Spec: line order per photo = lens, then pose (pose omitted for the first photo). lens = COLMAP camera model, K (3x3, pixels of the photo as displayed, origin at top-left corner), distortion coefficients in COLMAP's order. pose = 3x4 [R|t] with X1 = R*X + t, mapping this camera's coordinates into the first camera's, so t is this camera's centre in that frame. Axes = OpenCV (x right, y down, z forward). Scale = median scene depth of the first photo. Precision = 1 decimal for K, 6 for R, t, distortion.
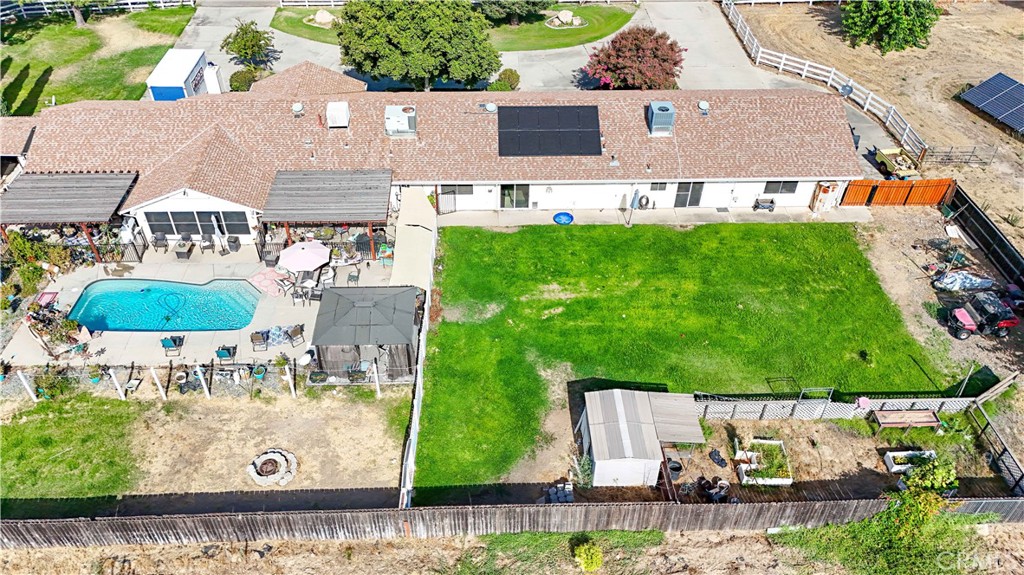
lens RADIAL K [[759.6, 0, 495.4], [0, 759.6, 282.6], [0, 0, 1]] dist [0.081940, -0.076313]
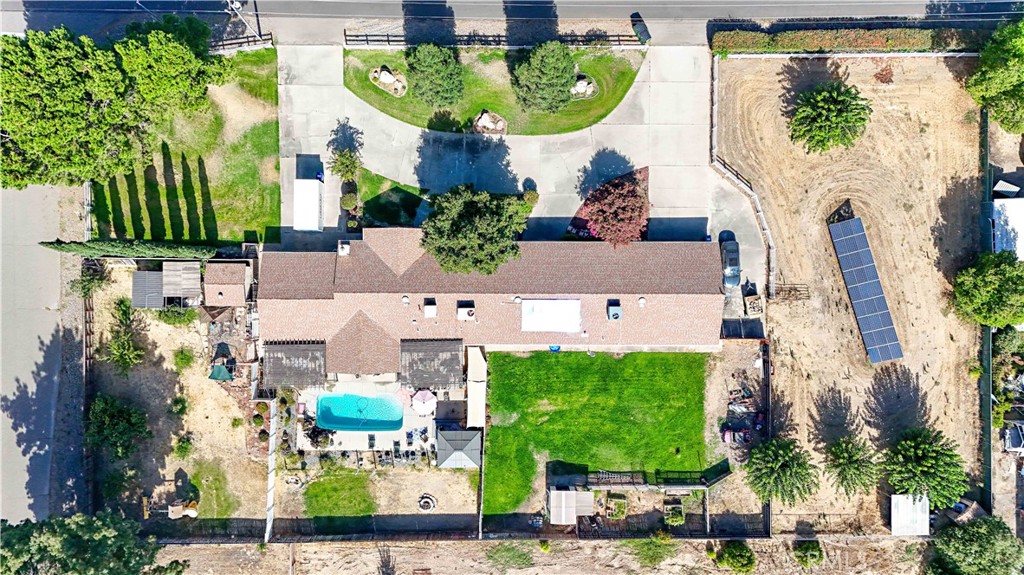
lens RADIAL K [[748.6, 0, 512.0], [0, 748.6, 287.5], [0, 0, 1]] dist [0.094763, -0.096161]
pose [[0.999469, 0.025770, 0.019953, -0.057004], [-0.031928, 0.651245, 0.758196, -1.639421], [0.006545, -0.758430, 0.651721, -0.075589]]
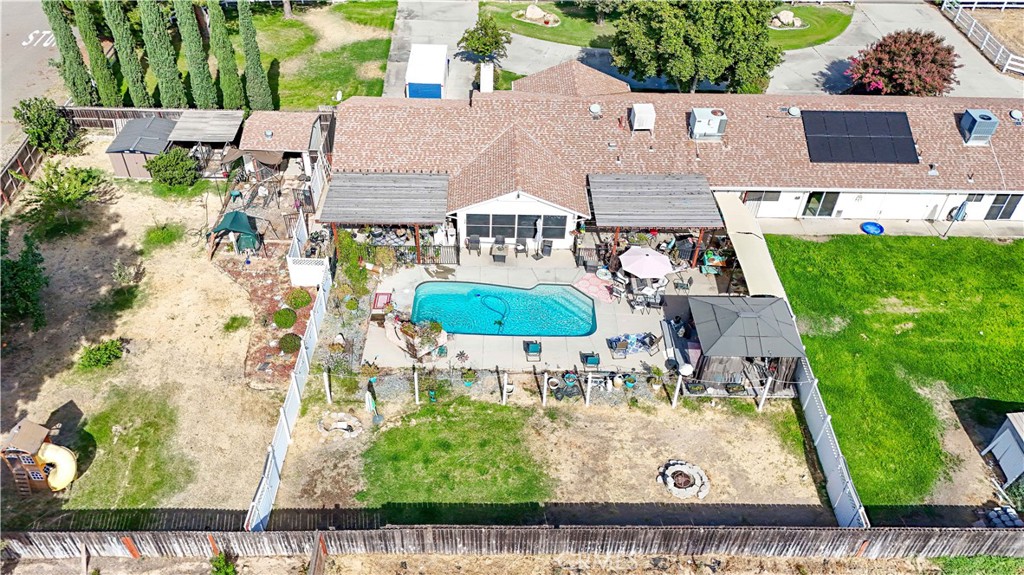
lens RADIAL K [[791.5, 0, 504.7], [0, 791.5, 289.4], [0, 0, 1]] dist [0.096496, -0.098136]
pose [[0.999672, 0.024885, 0.006118, -0.401307], [-0.024902, 0.999686, 0.002724, 0.001040], [-0.006048, -0.002876, 0.999978, -0.012424]]
